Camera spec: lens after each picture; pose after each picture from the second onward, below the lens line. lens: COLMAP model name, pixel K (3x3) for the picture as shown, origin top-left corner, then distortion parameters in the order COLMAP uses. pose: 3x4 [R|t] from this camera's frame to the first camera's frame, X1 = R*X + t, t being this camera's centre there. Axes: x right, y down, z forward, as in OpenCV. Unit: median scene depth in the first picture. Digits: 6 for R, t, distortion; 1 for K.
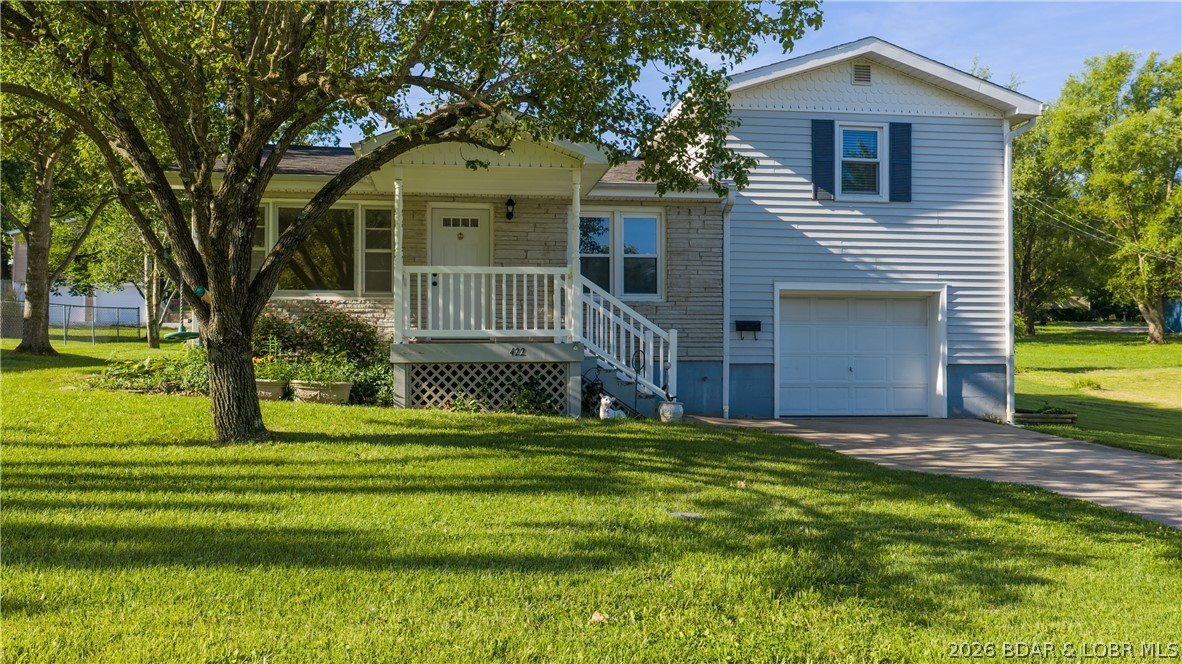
lens RADIAL K [[972.9, 0, 589.1], [0, 972.9, 339.3], [0, 0, 1]] dist [0.033335, -0.051810]
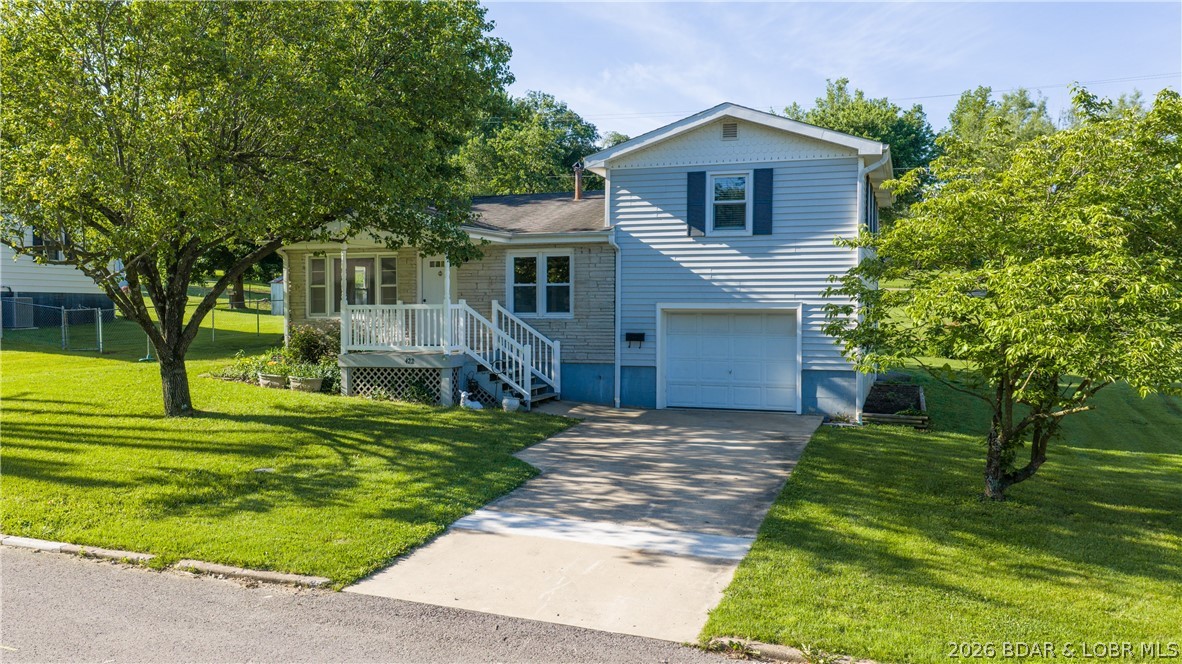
lens RADIAL K [[972.9, 0, 585.9], [0, 972.9, 330.1], [0, 0, 1]] dist [0.033335, -0.051810]
pose [[0.893474, 0.008413, -0.449037, 0.689390], [0.008868, 0.999299, 0.036367, -0.071072], [0.449028, -0.036475, 0.892773, -0.185803]]
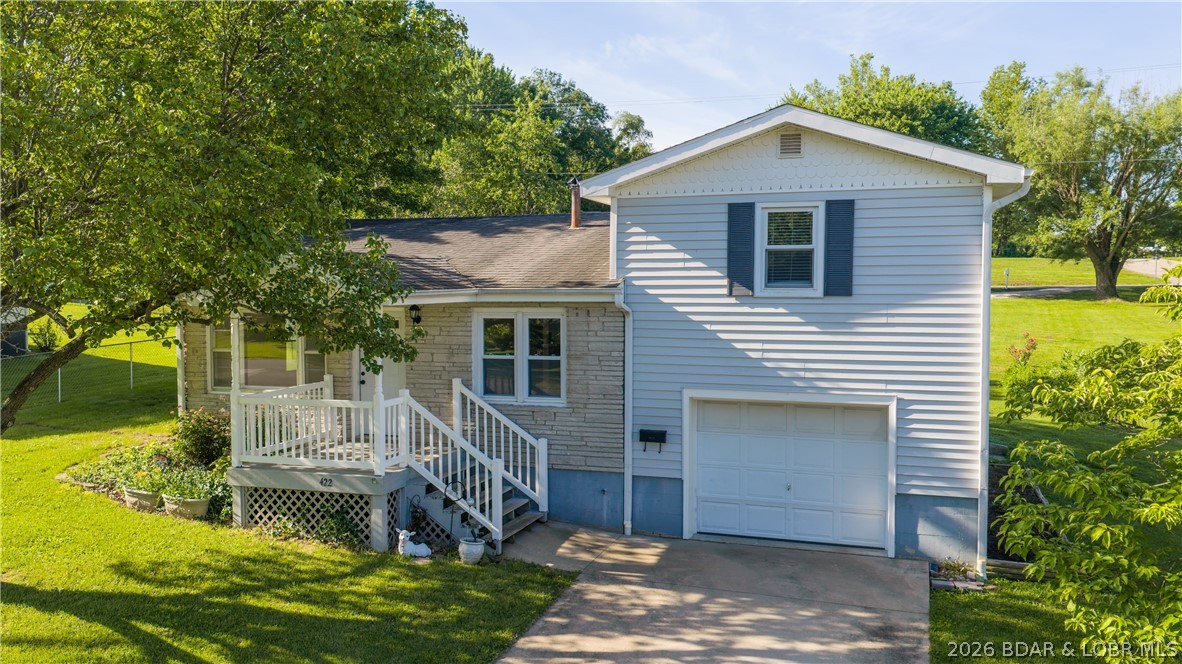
lens RADIAL K [[972.9, 0, 587.9], [0, 972.9, 333.1], [0, 0, 1]] dist [0.033335, -0.051810]
pose [[0.889131, 0.018793, -0.457267, 0.527997], [0.011326, 0.997947, 0.063036, -0.169786], [0.457512, -0.061226, 0.887093, 0.168103]]
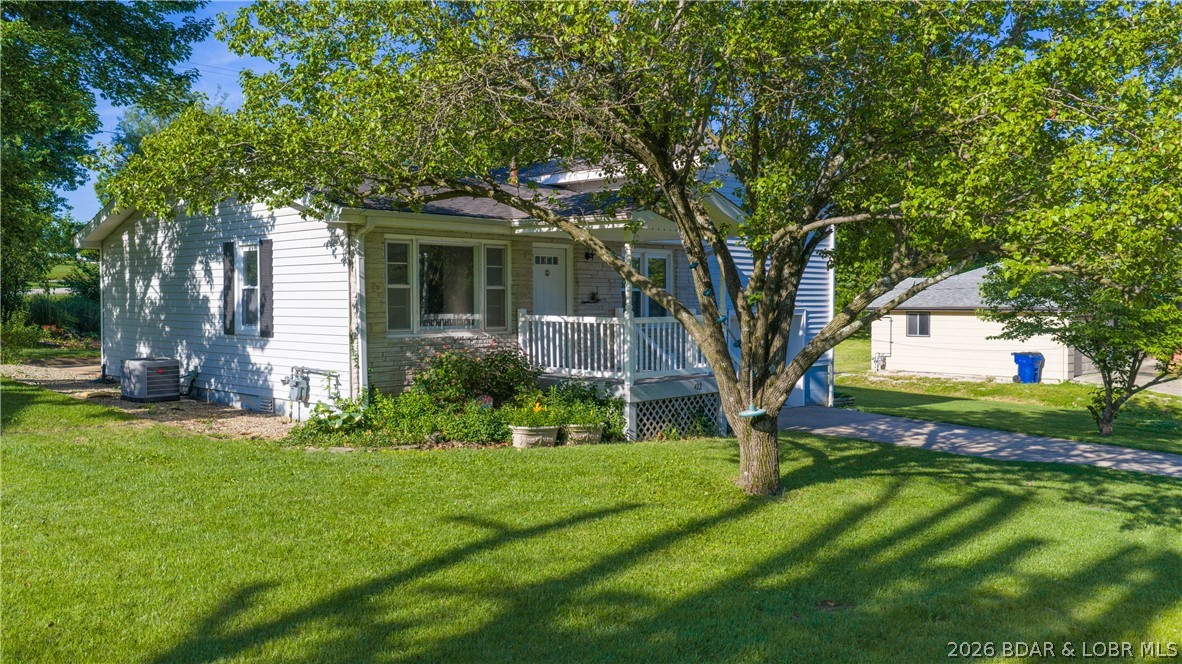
lens RADIAL K [[972.9, 0, 590.1], [0, 972.9, 331.7], [0, 0, 1]] dist [0.033335, -0.051810]
pose [[0.790408, -0.020073, 0.612251, -0.747630], [-0.012366, 0.998736, 0.048709, -0.091452], [-0.612456, -0.046071, 0.789161, 0.099492]]
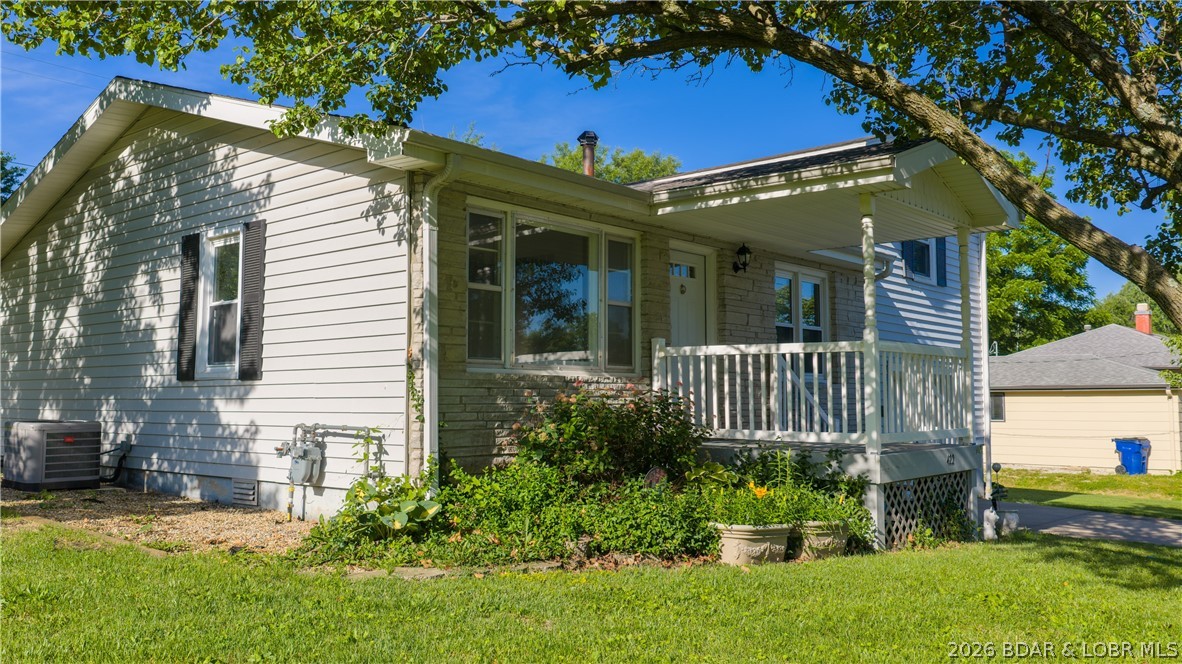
lens RADIAL K [[972.9, 0, 592.9], [0, 972.9, 327.0], [0, 0, 1]] dist [0.033335, -0.051810]
pose [[0.755333, 0.050905, 0.653362, -0.636222], [-0.013771, 0.997991, -0.061836, -0.031788], [-0.655197, 0.037709, 0.754516, 0.487725]]
